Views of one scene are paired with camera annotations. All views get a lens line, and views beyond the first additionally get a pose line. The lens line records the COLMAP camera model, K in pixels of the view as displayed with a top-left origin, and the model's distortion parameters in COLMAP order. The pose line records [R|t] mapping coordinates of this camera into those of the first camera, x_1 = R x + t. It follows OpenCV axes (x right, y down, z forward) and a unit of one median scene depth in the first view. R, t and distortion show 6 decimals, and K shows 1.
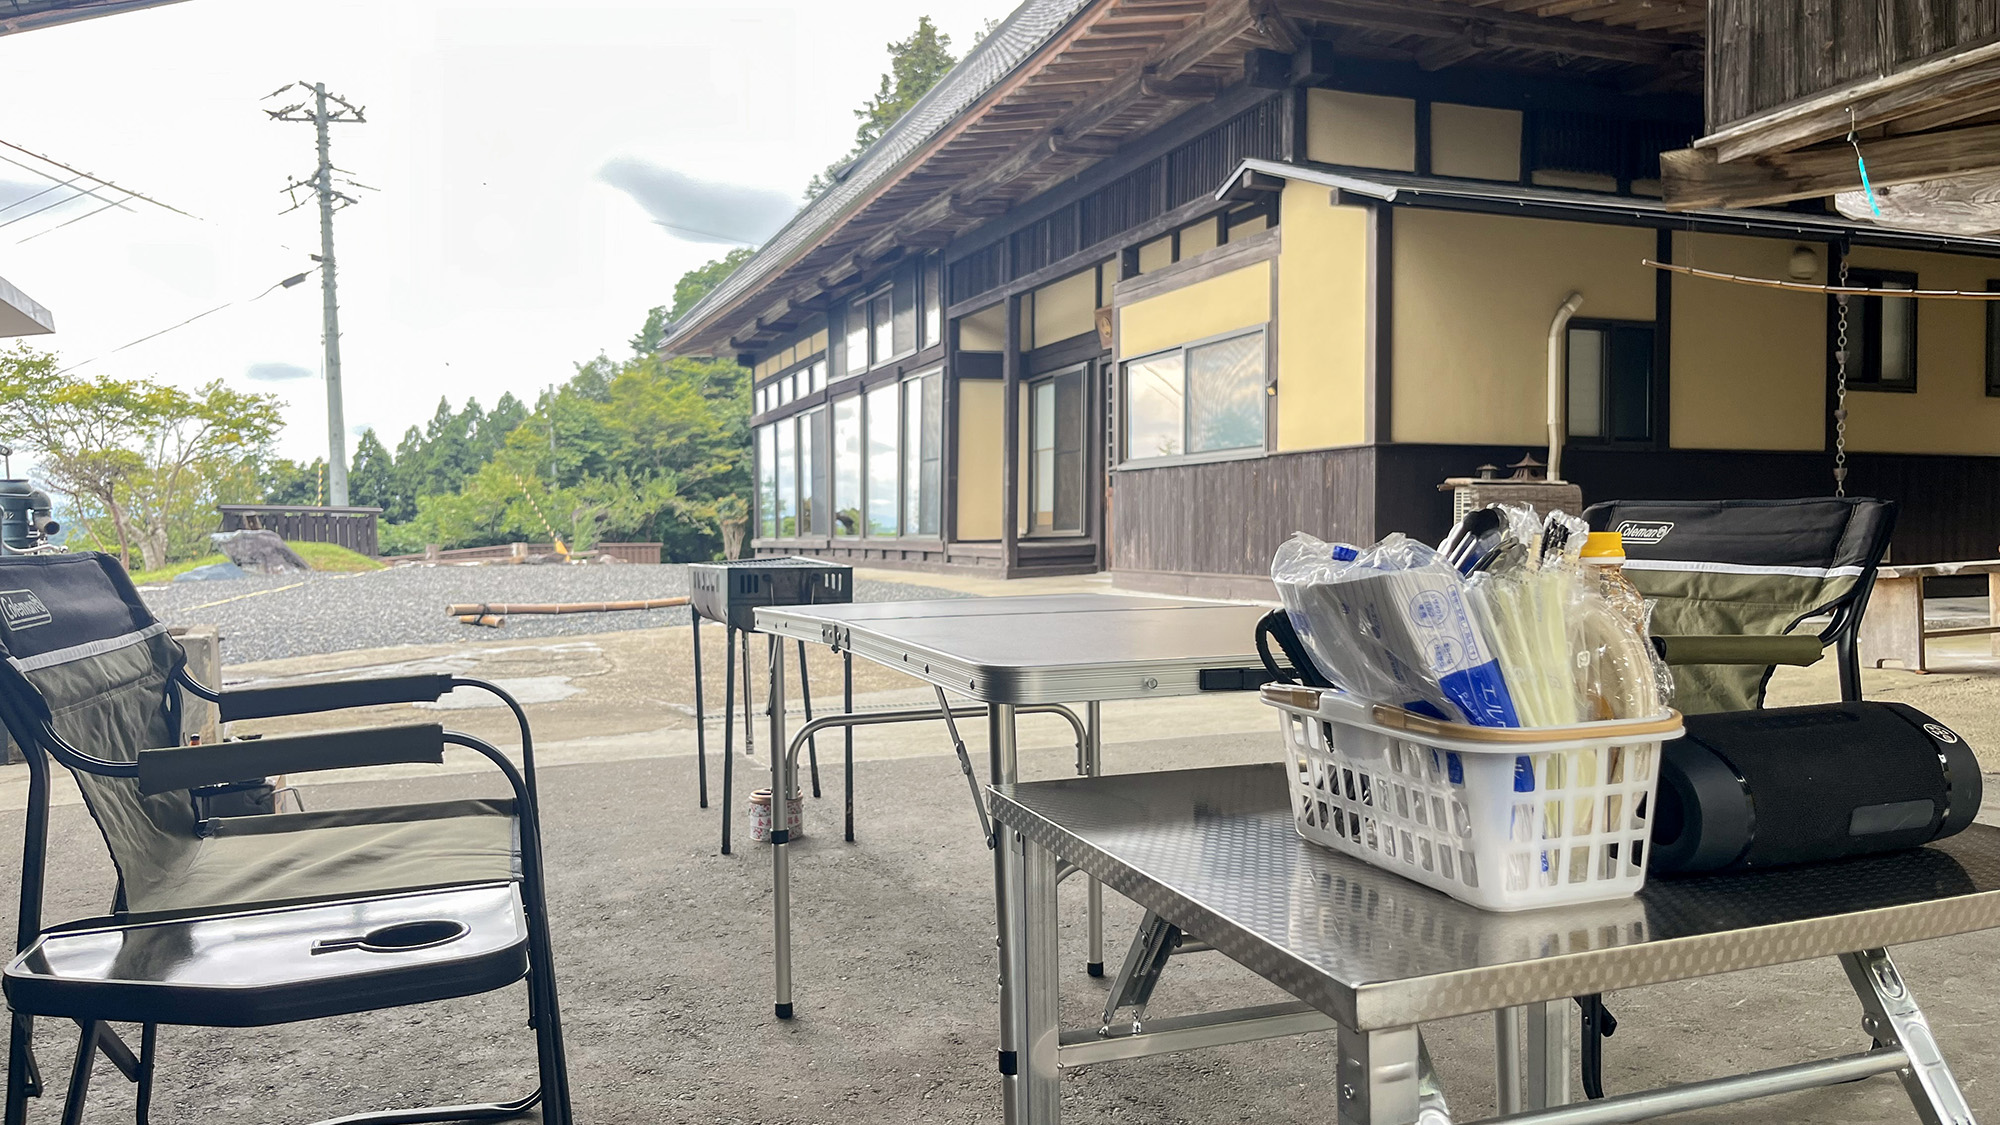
lens RADIAL K [[1489.1, 0, 1000.0], [0, 1489.1, 562.5], [0, 0, 1]] dist [0.032298, -0.000453]
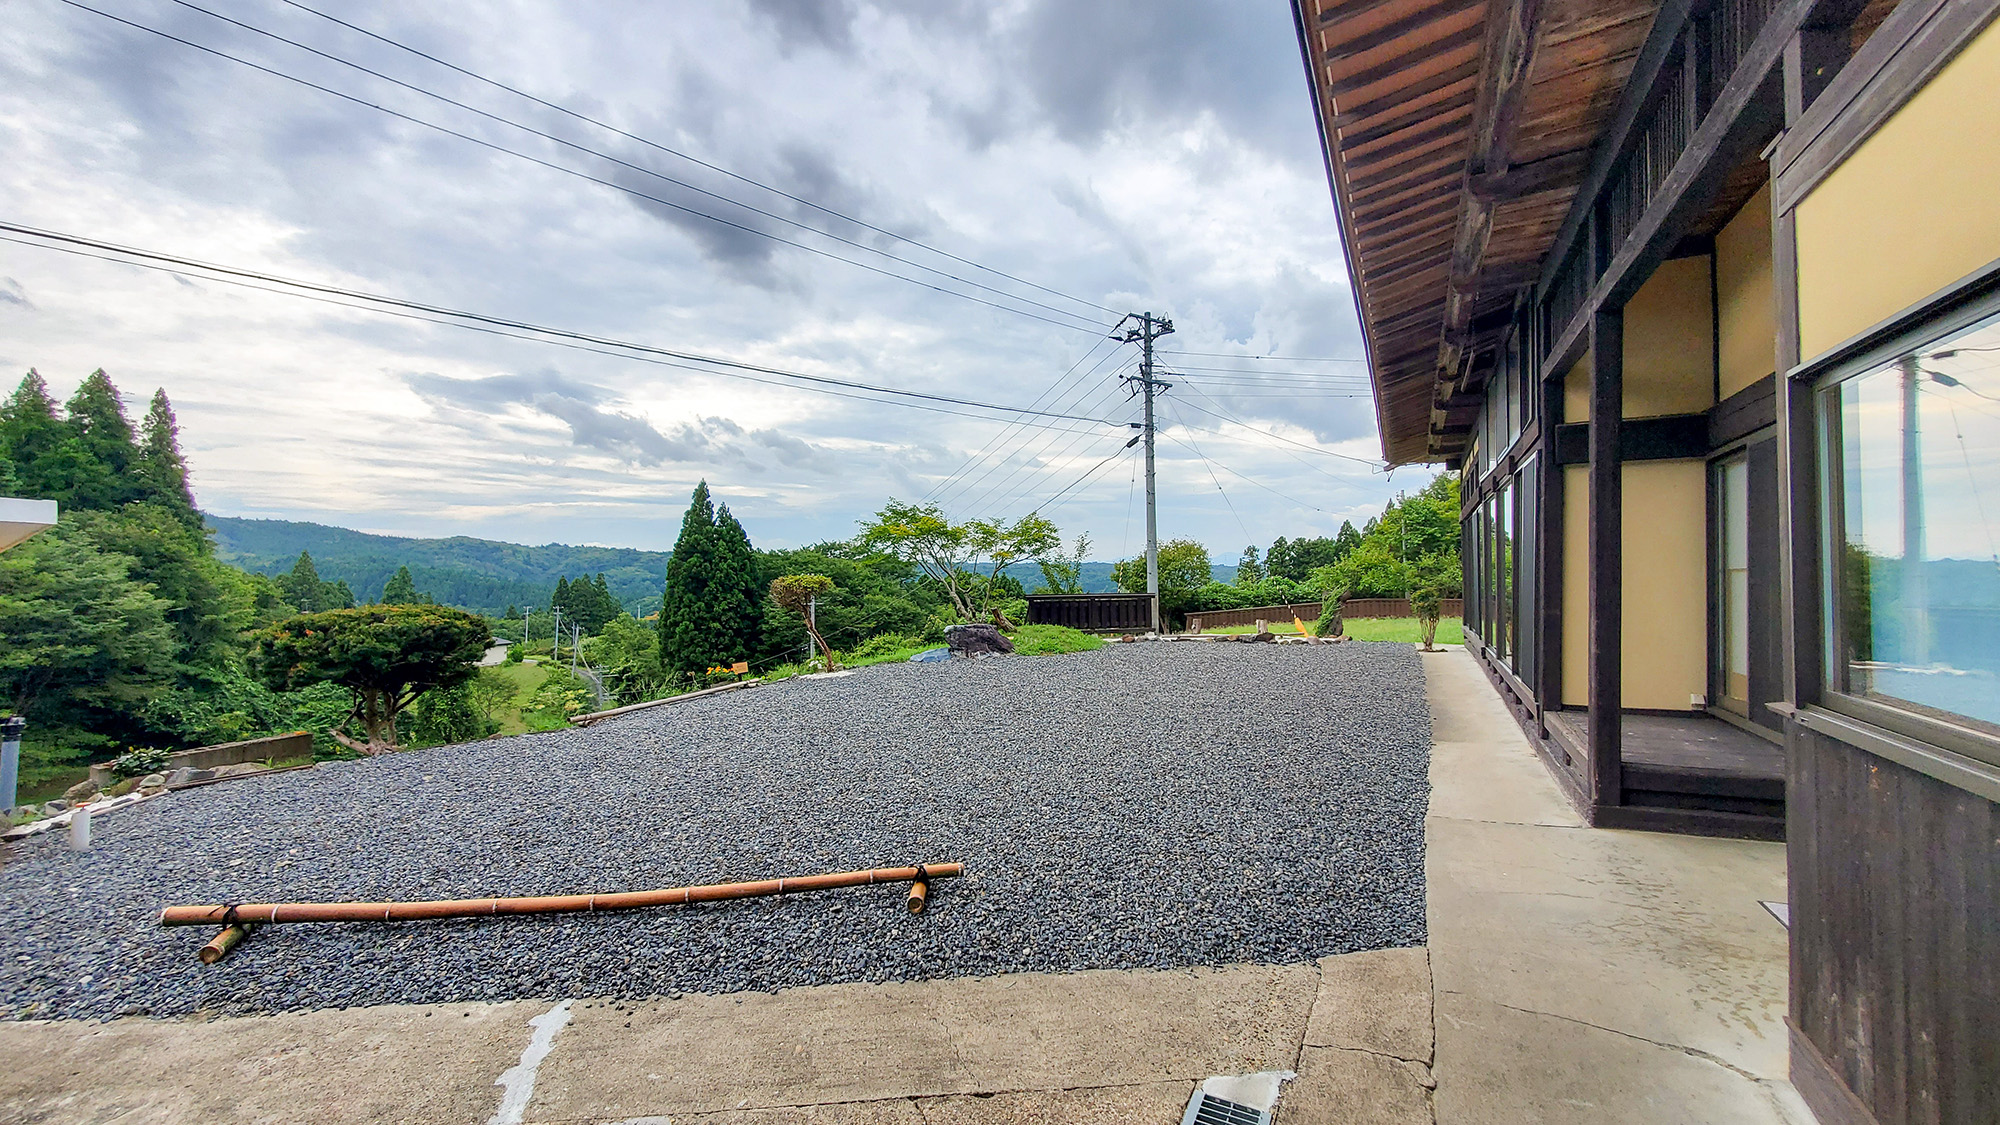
lens RADIAL K [[791.0, 0, 991.3], [0, 791.0, 553.9], [0, 0, 1]] dist [0.001294, -0.000035]
pose [[0.663855, -0.013293, -0.747743, 0.042610], [-0.019493, 0.999195, -0.035068, -0.041009], [0.747607, 0.037856, 0.663062, 0.353091]]
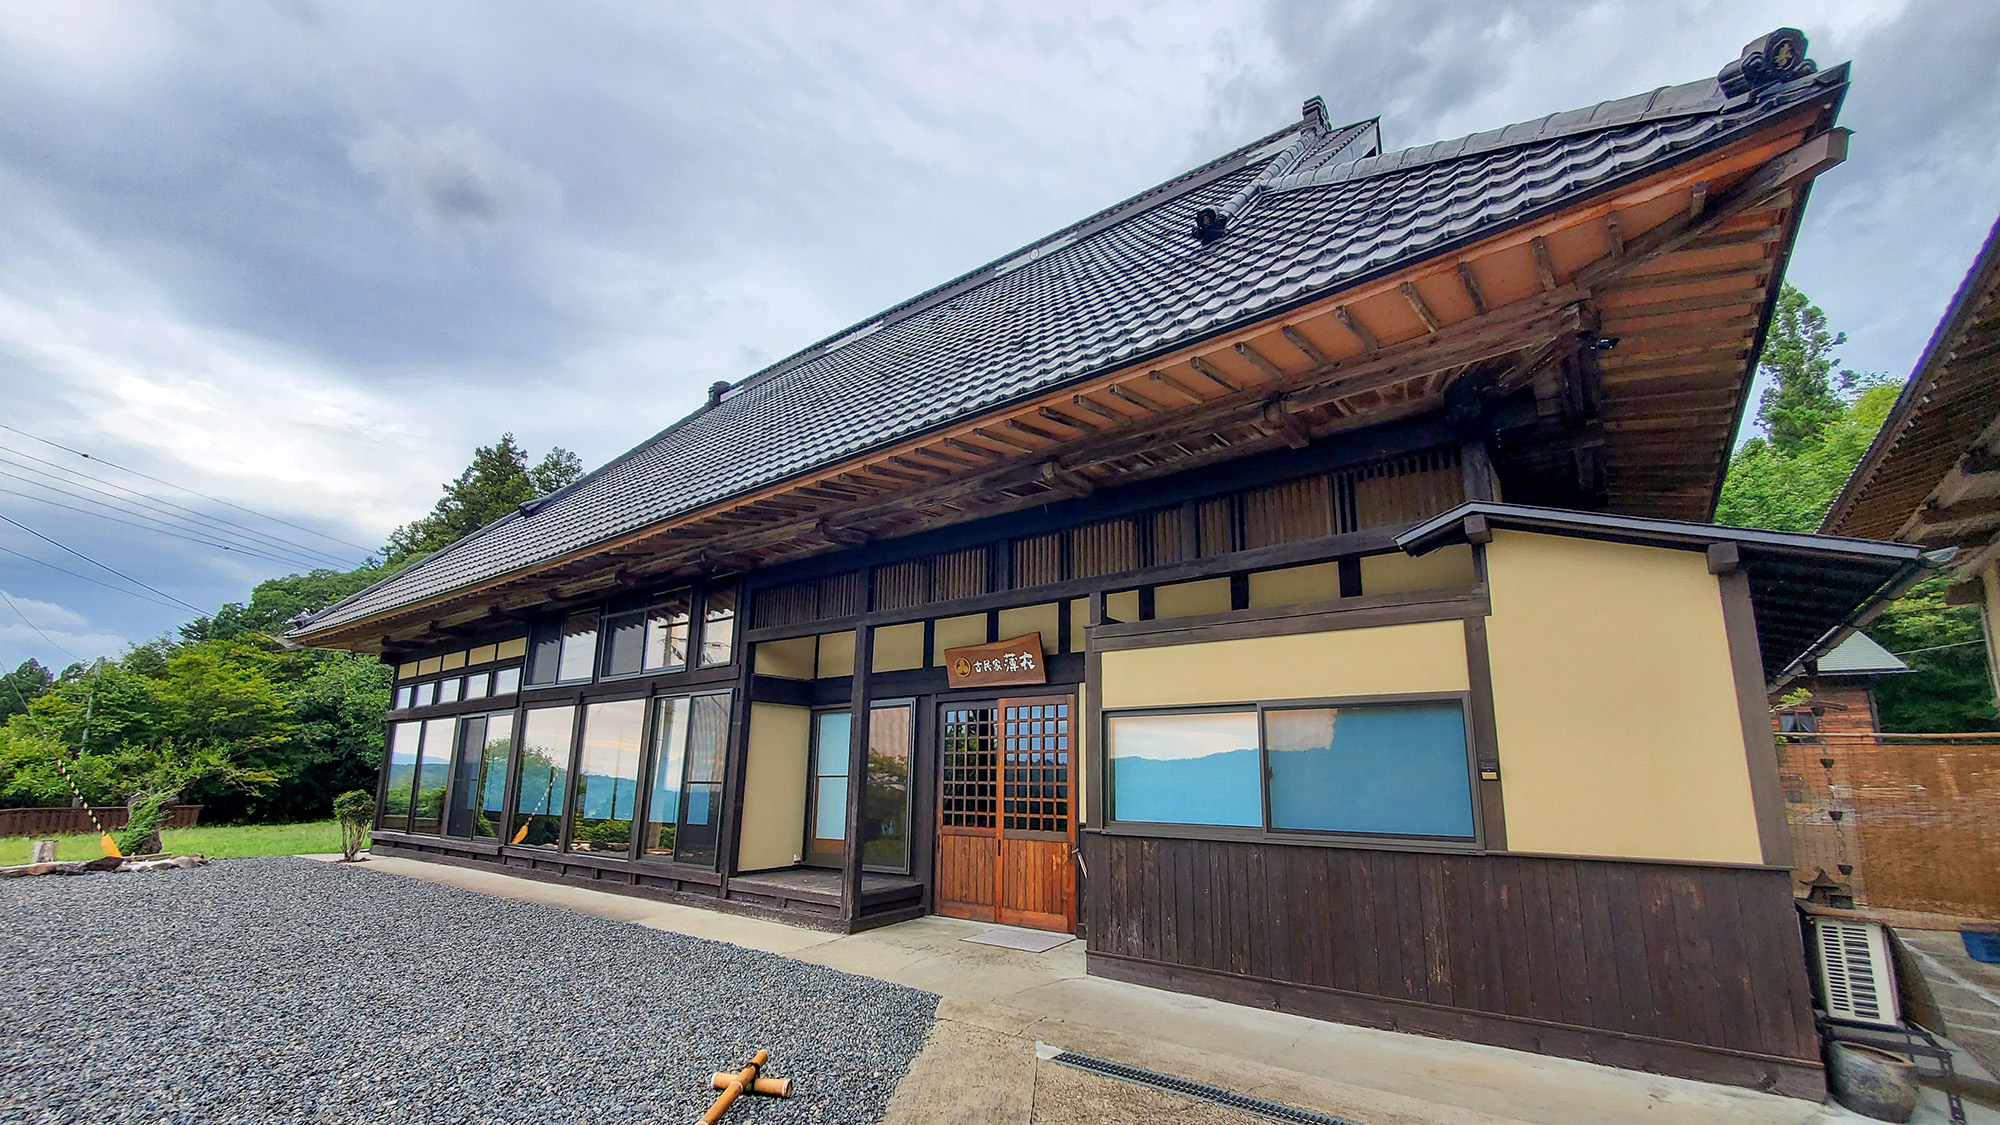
lens RADIAL K [[824.5, 0, 986.4], [0, 824.5, 618.8], [0, 0, 1]] dist [0.003063, -0.000827]
pose [[0.853127, 0.118559, 0.508054, -0.111629], [-0.005806, 0.975933, -0.217993, -0.036835], [-0.521671, 0.183026, 0.833283, 0.280810]]
